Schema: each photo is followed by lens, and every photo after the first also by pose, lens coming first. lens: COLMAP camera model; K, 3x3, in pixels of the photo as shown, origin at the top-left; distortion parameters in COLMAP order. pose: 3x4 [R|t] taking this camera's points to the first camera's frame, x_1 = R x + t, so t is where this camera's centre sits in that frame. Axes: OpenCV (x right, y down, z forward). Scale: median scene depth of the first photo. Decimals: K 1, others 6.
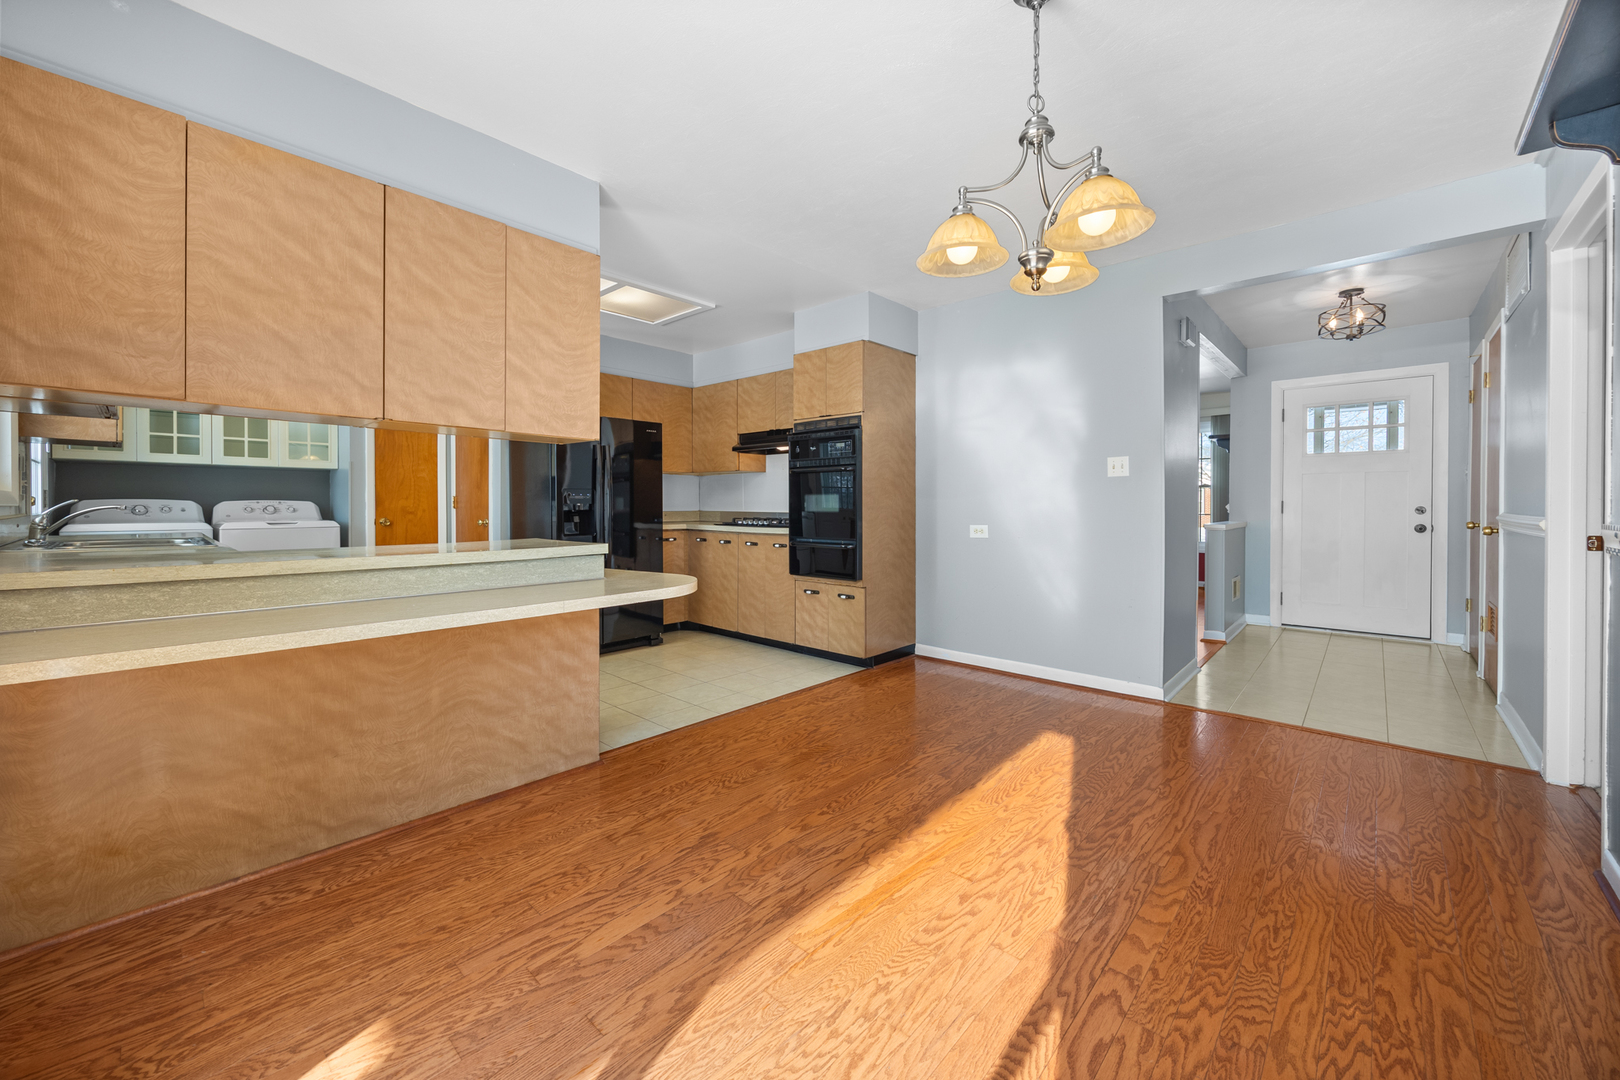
lens RADIAL K [[636.1, 0, 820.0], [0, 636.1, 505.5], [0, 0, 1]] dist [0.000694, 0.000220]
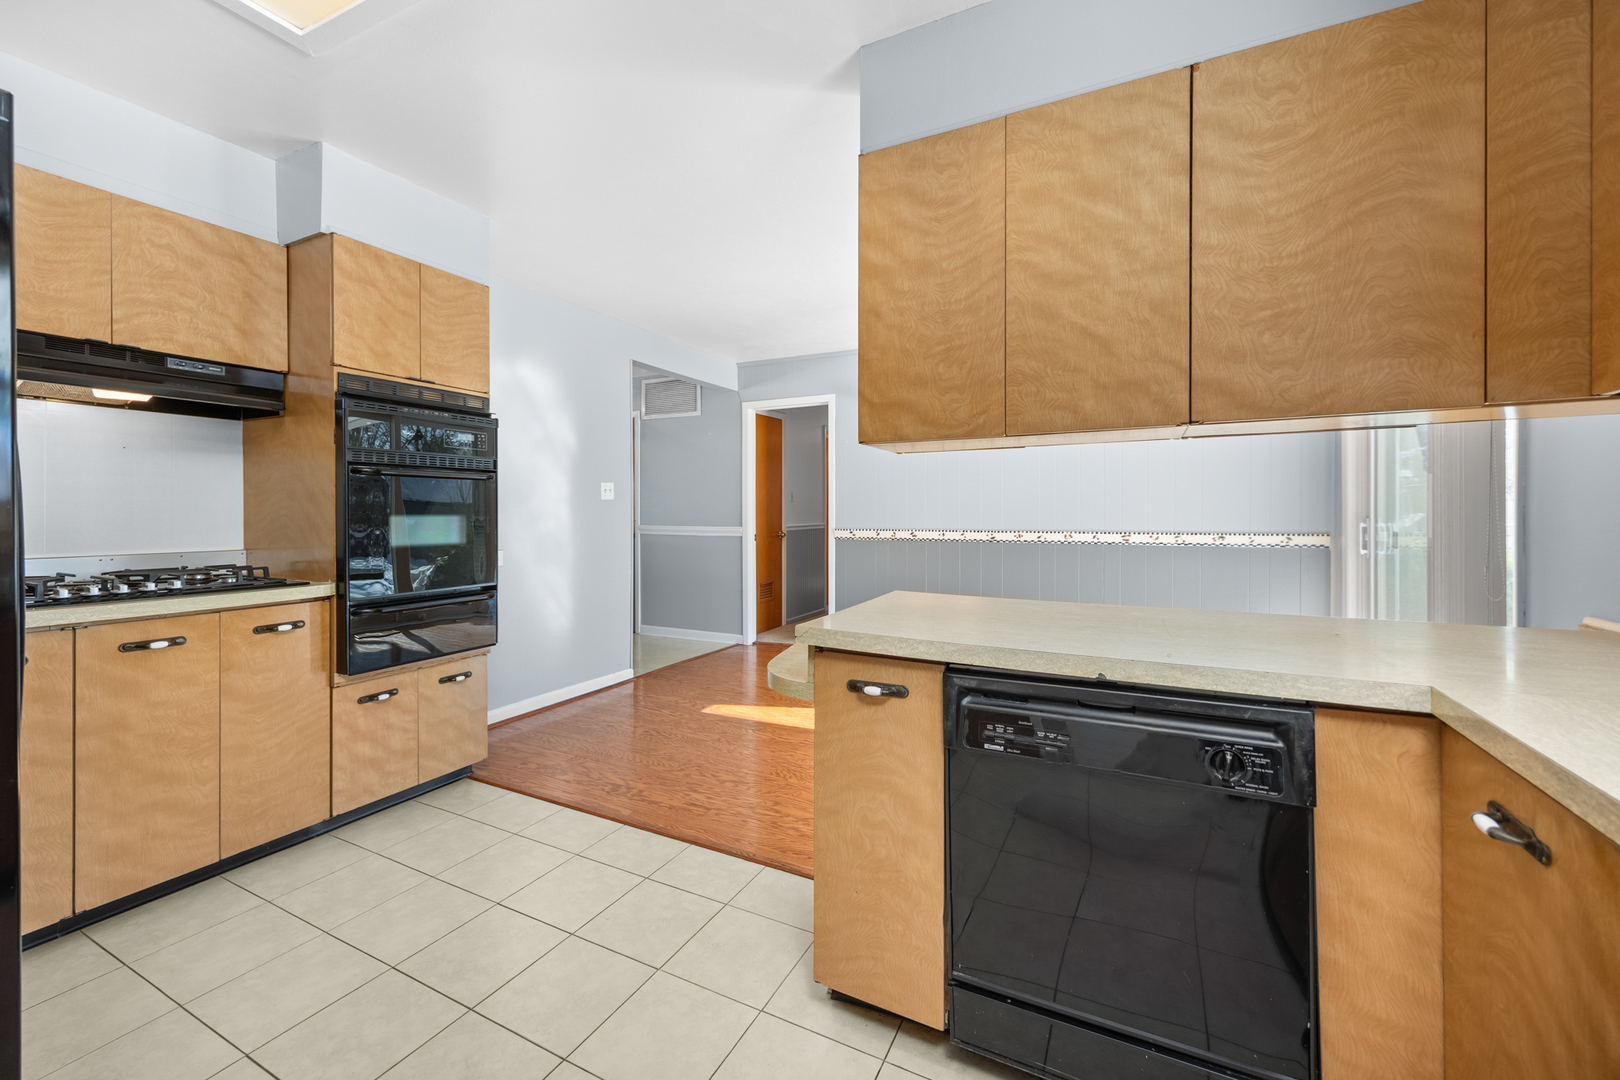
lens RADIAL K [[636.1, 0, 826.1], [0, 636.1, 513.5], [0, 0, 1]] dist [0.000694, 0.000220]
pose [[-0.261338, -0.003450, 0.965241, -0.645760], [0.003711, 0.999983, 0.004579, -0.020249], [-0.965240, 0.004779, -0.261321, 0.791680]]
